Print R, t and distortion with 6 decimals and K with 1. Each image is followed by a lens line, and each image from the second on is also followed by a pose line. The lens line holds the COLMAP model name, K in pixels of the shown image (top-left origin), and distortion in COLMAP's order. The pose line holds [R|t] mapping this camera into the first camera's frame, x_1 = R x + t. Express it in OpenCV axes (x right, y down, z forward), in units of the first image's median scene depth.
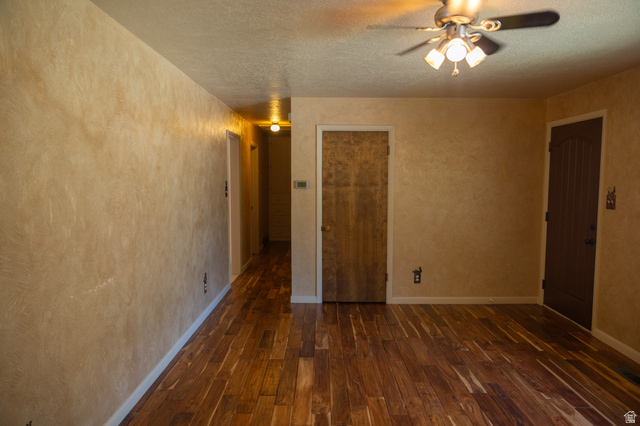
lens RADIAL K [[435.0, 0, 322.3], [0, 435.0, 211.8], [0, 0, 1]] dist [-0.002075, -0.009245]
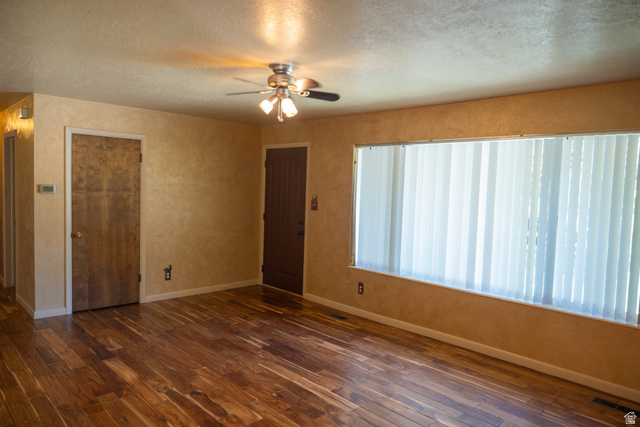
lens RADIAL K [[435.0, 0, 318.9], [0, 435.0, 211.3], [0, 0, 1]] dist [-0.002075, -0.009245]
pose [[0.723799, -0.017179, 0.689797, -0.266221], [0.022675, 0.999742, 0.001106, -0.002707], [-0.689638, 0.014840, 0.724002, -0.064580]]
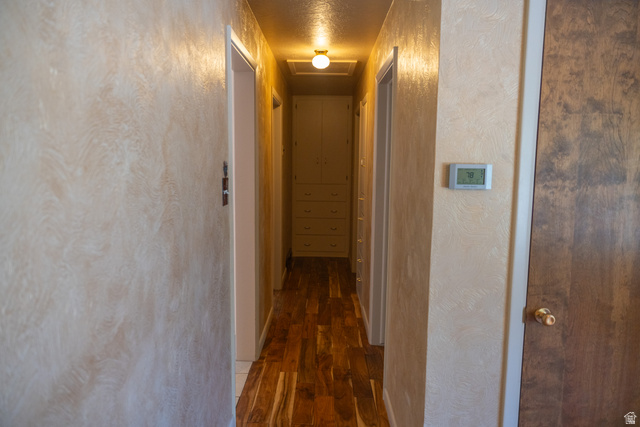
lens RADIAL K [[435.0, 0, 322.3], [0, 435.0, 214.3], [0, 0, 1]] dist [-0.002075, -0.009245]
pose [[0.999942, 0.010034, -0.003849, -0.149444], [-0.009872, 0.999147, 0.040090, -0.046765], [0.004248, -0.040050, 0.999189, 0.690887]]
